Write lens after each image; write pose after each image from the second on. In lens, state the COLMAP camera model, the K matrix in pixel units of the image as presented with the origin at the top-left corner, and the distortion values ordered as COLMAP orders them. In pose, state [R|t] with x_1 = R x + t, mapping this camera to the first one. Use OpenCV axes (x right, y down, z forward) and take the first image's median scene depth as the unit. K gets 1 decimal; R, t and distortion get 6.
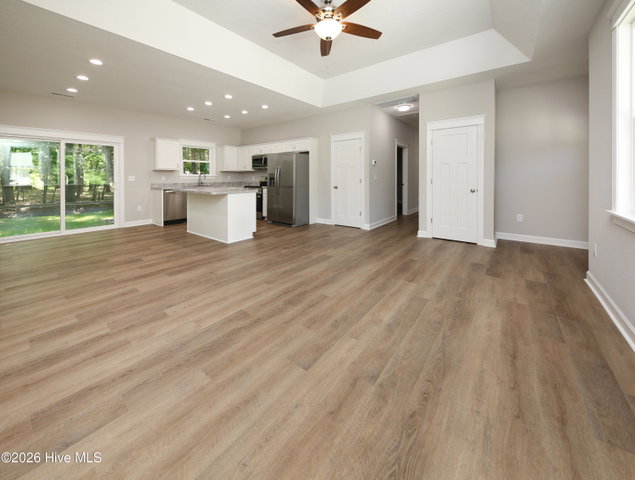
lens RADIAL K [[233.8, 0, 318.0], [0, 233.8, 227.9], [0, 0, 1]] dist [-0.000545, -0.000071]
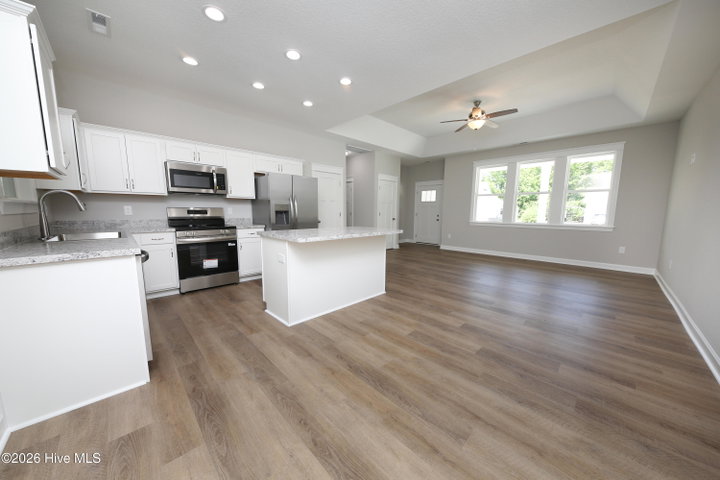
lens RADIAL K [[249.6, 0, 366.6], [0, 249.6, 242.4], [0, 0, 1]] dist [0.000411, -0.000004]
pose [[0.118652, -0.116868, 0.986034, -0.716183], [0.210977, 0.973341, 0.089976, -0.124918], [-0.970263, 0.197355, 0.140145, 0.611804]]
